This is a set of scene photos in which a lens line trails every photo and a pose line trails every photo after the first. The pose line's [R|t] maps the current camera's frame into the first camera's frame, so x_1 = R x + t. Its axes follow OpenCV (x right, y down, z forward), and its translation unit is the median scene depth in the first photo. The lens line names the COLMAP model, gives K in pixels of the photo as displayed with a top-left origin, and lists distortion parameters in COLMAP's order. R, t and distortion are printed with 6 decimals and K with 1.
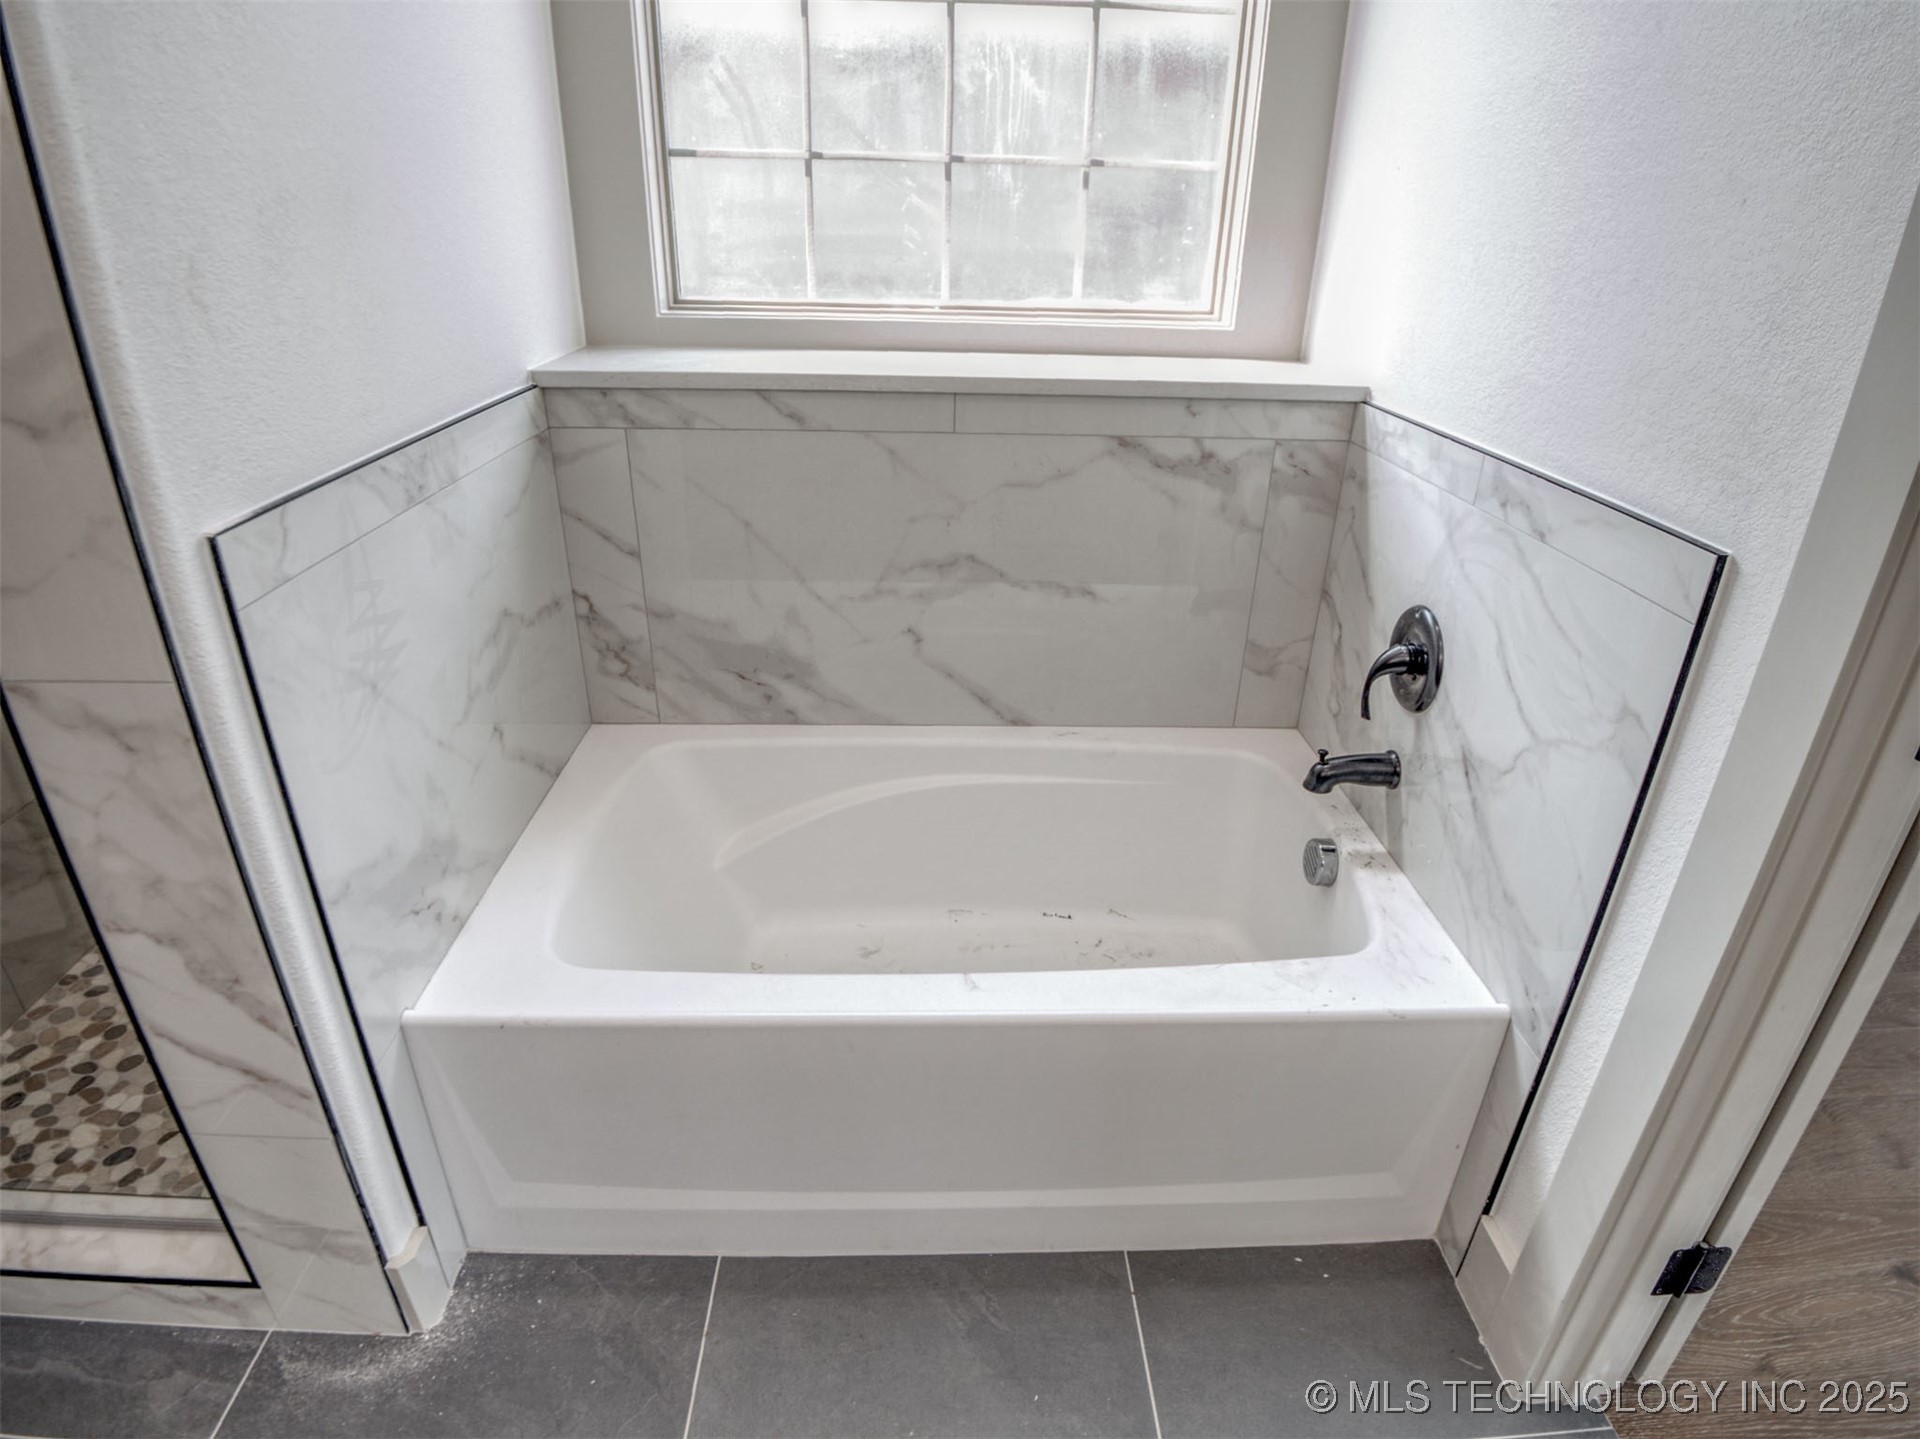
lens RADIAL K [[1021.2, 0, 958.2], [0, 1021.2, 702.8], [0, 0, 1]] dist [-0.037390, -0.011611]
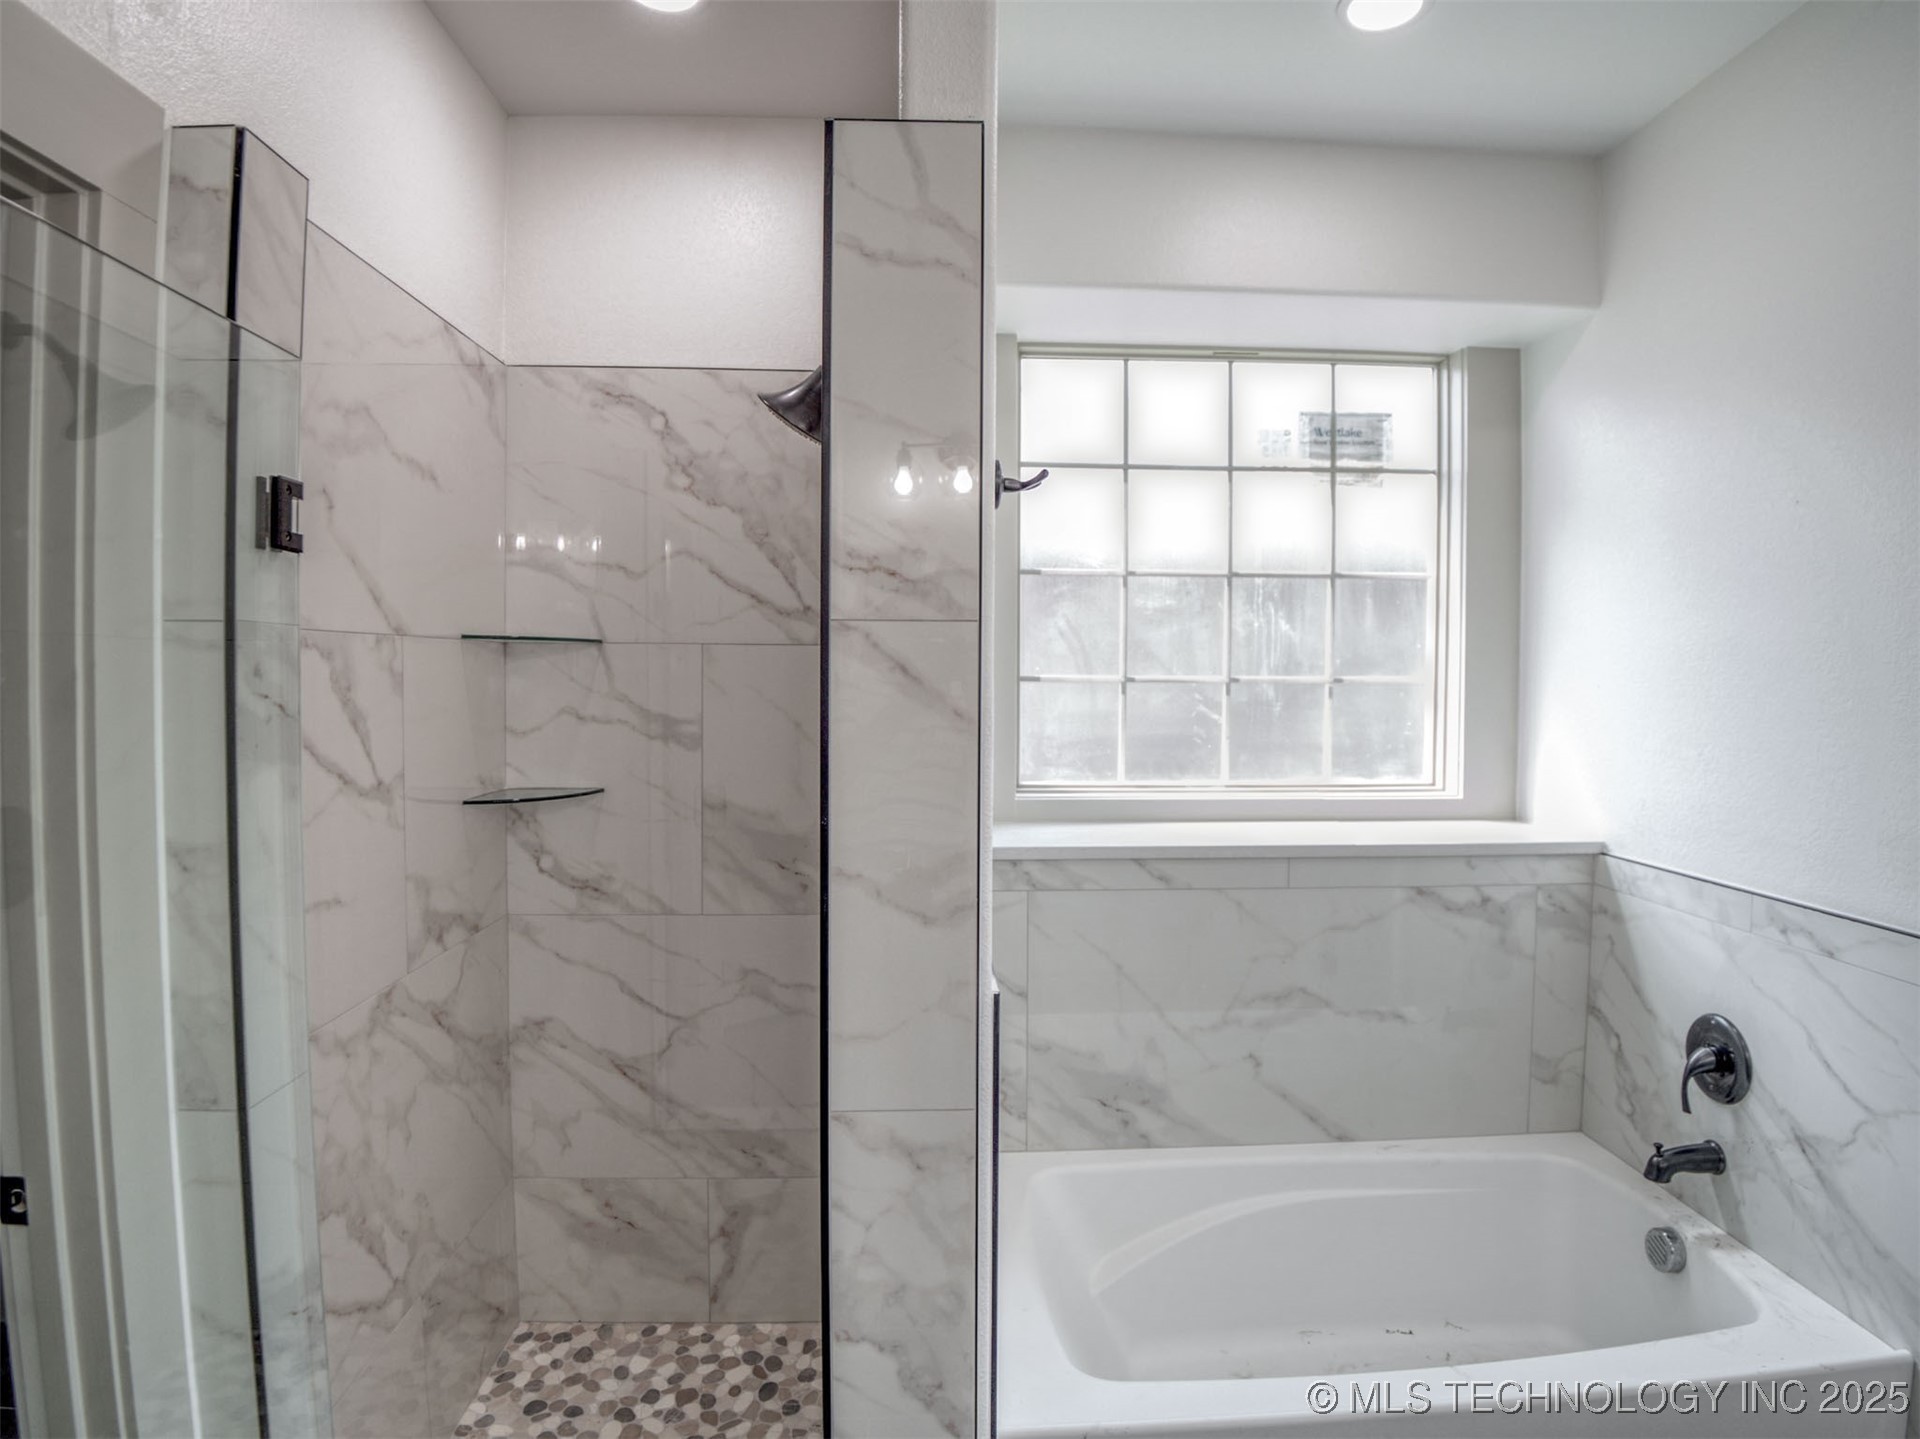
lens RADIAL K [[1021.2, 0, 952.6], [0, 1021.2, 704.8], [0, 0, 1]] dist [-0.037390, -0.011611]
pose [[0.999494, -0.019148, 0.025388, -0.420165], [0.027650, 0.917642, -0.396445, 0.010011], [-0.015706, 0.396946, 0.917707, -0.213332]]
